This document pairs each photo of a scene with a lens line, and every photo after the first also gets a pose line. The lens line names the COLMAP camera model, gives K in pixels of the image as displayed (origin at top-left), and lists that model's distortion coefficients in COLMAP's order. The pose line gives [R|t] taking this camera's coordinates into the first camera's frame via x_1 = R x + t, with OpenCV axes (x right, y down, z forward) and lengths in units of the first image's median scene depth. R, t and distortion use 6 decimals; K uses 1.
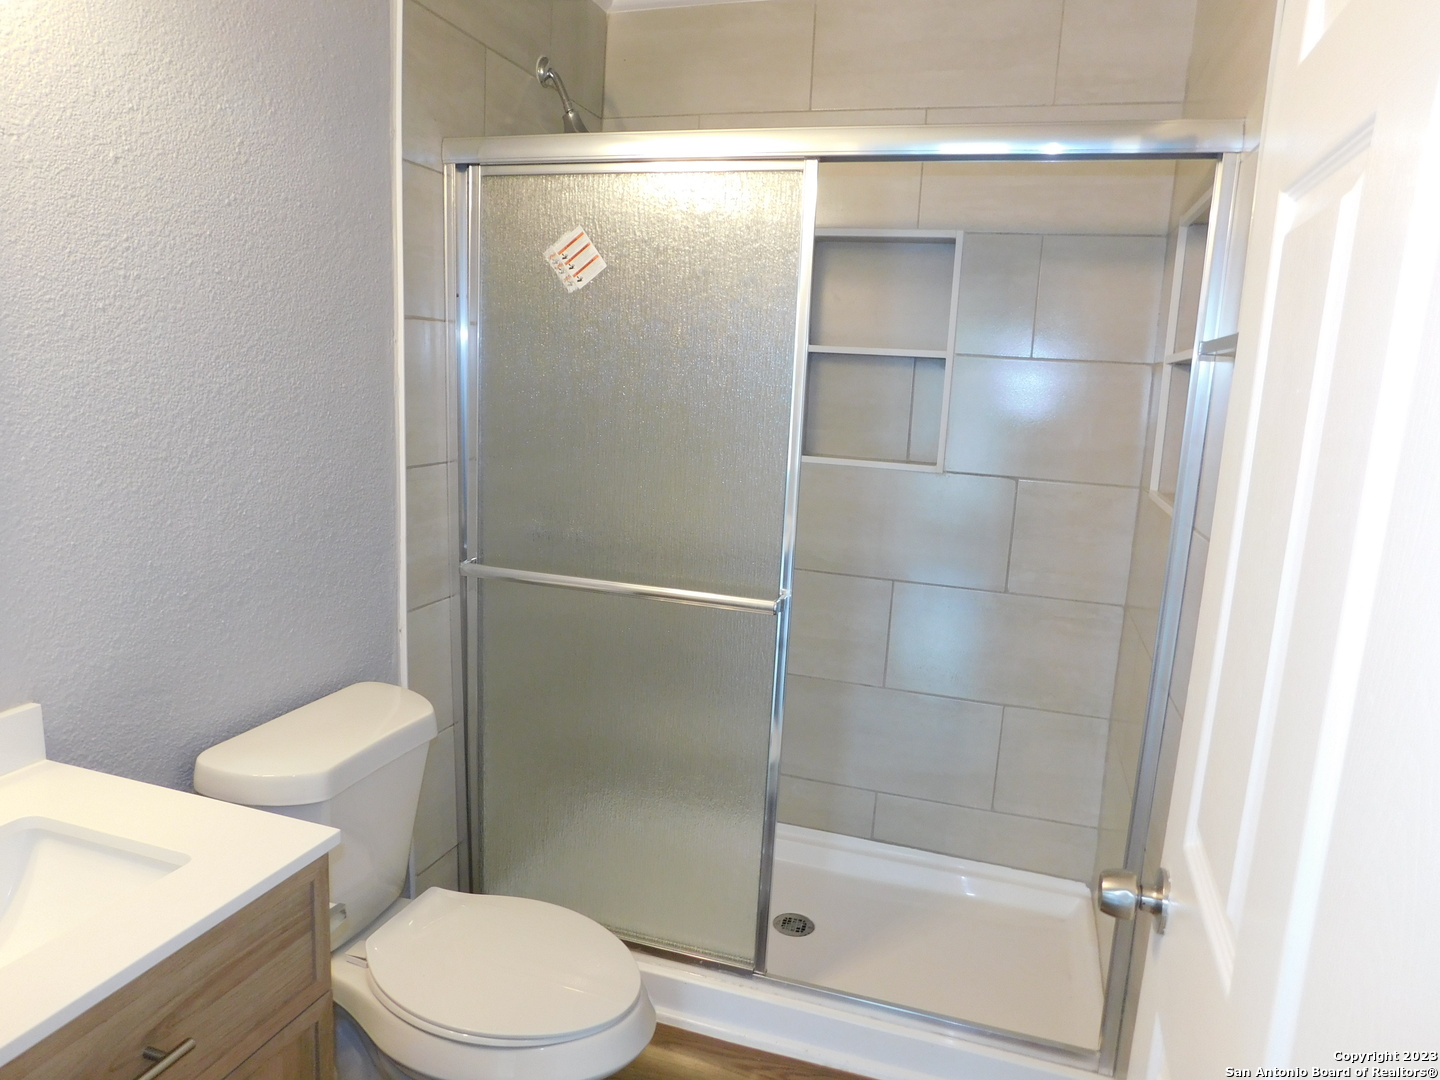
lens RADIAL K [[962.8, 0, 712.4], [0, 962.8, 543.6], [0, 0, 1]] dist [-0.062715, 0.051262]
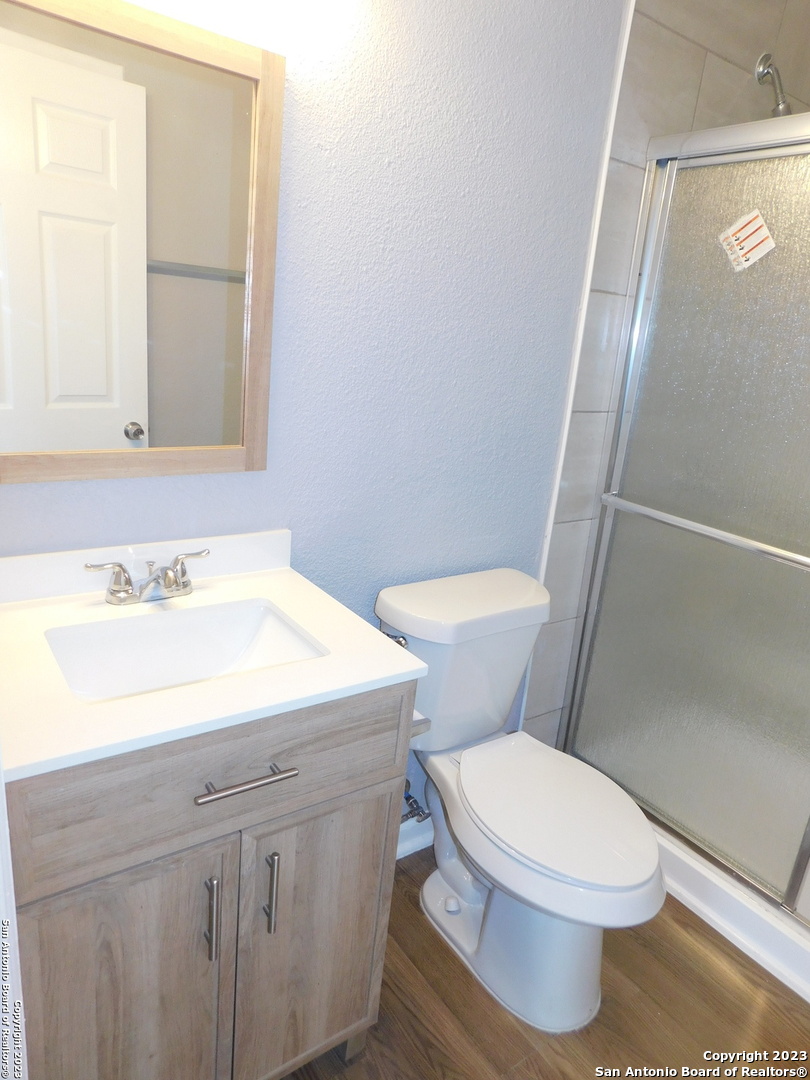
lens RADIAL K [[722.1, 0, 398.9], [0, 722.1, 541.1], [0, 0, 1]] dist [-0.062715, 0.051262]
pose [[0.805937, 0.205214, -0.555296, 0.071239], [-0.161608, 0.978635, 0.127111, 0.005865], [0.569517, -0.012703, 0.821882, 0.103643]]
